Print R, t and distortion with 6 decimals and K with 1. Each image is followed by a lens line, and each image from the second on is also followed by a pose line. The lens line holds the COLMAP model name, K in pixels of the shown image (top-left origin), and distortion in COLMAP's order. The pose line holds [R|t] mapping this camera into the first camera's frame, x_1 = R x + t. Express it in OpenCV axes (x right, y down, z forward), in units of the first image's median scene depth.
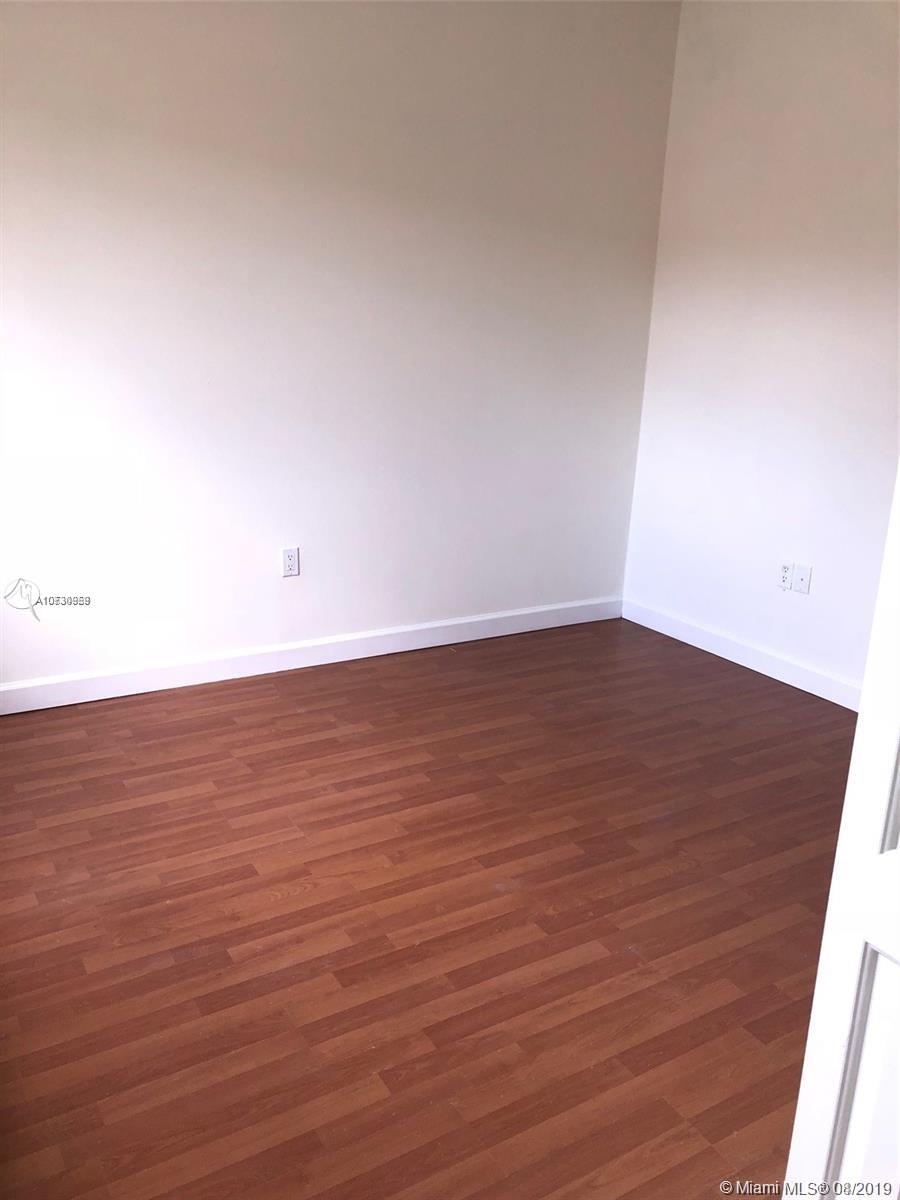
lens RADIAL K [[978.0, 0, 450.0], [0, 978.0, 600.0], [0, 0, 1]] dist [0.073208, -0.087228]
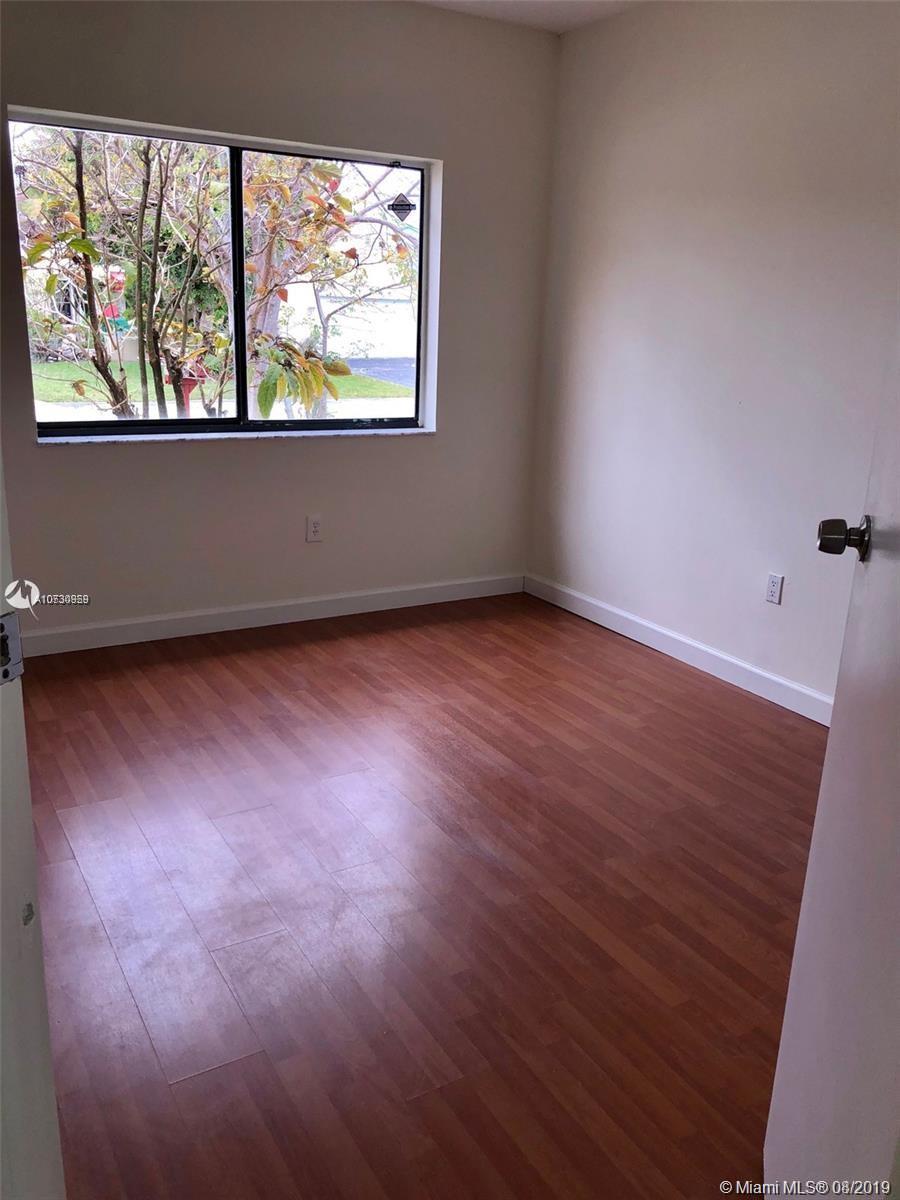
lens RADIAL K [[978.0, 0, 450.0], [0, 978.0, 600.0], [0, 0, 1]] dist [0.073208, -0.087228]
pose [[-0.003105, 0.246407, -0.969162, 0.952331], [-0.319183, 0.918228, 0.234479, -0.185252], [0.947688, 0.310068, 0.075798, 0.733972]]
